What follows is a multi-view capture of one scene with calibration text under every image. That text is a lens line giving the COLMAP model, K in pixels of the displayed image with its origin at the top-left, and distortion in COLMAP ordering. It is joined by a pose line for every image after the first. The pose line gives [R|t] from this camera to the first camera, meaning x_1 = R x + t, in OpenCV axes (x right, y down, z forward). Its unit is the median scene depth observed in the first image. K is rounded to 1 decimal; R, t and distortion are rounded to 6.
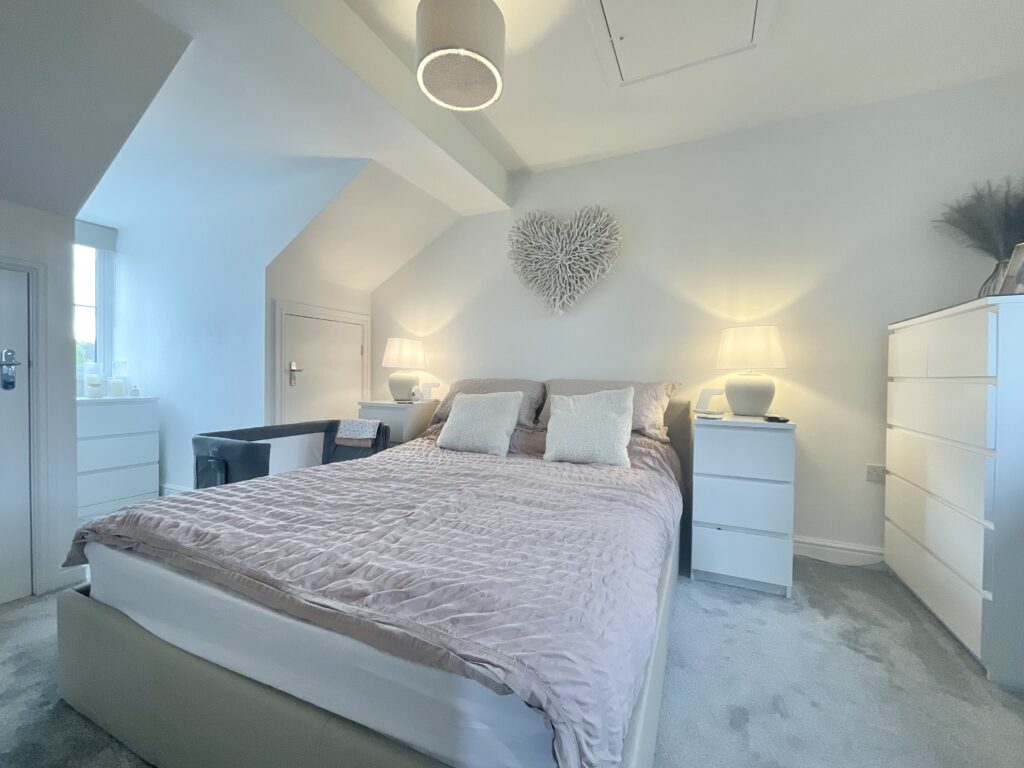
lens RADIAL K [[417.6, 0, 510.0], [0, 417.6, 385.1], [0, 0, 1]] dist [-0.000827, 0.000229]
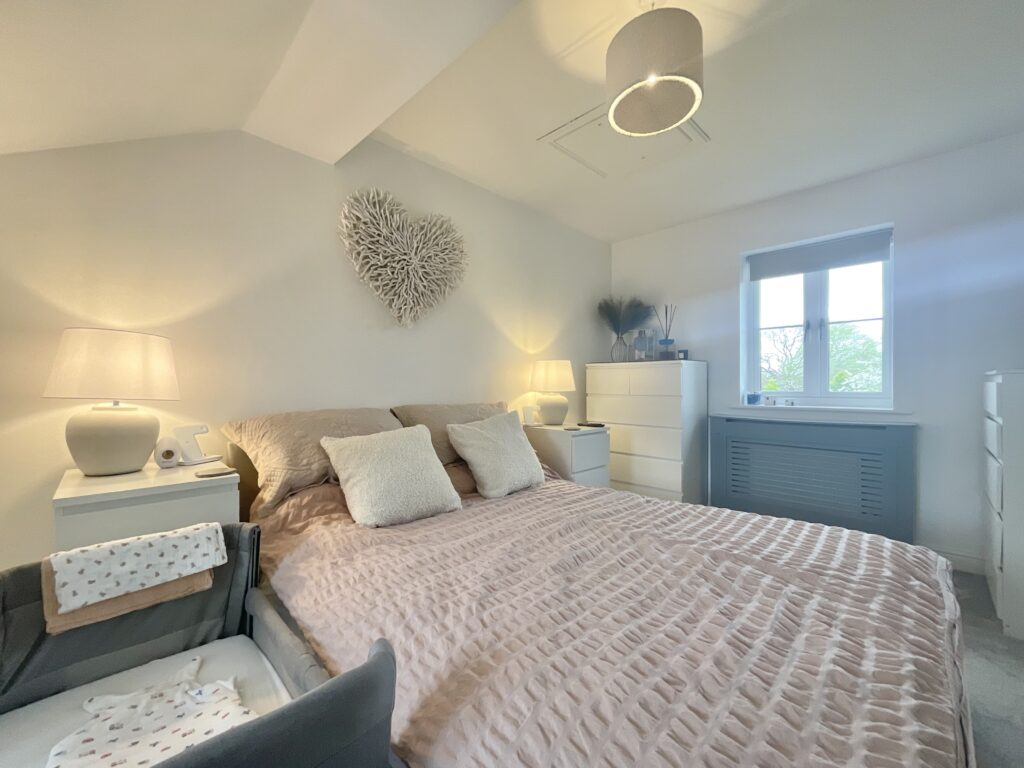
lens RADIAL K [[416.3, 0, 512.0], [0, 416.3, 384.0], [0, 0, 1]] dist [-0.000132, -0.000204]
pose [[0.335045, -0.014072, 0.942097, -0.621285], [0.020859, 0.999754, 0.007514, -0.059683], [-0.941971, 0.017134, 0.335256, 0.543180]]
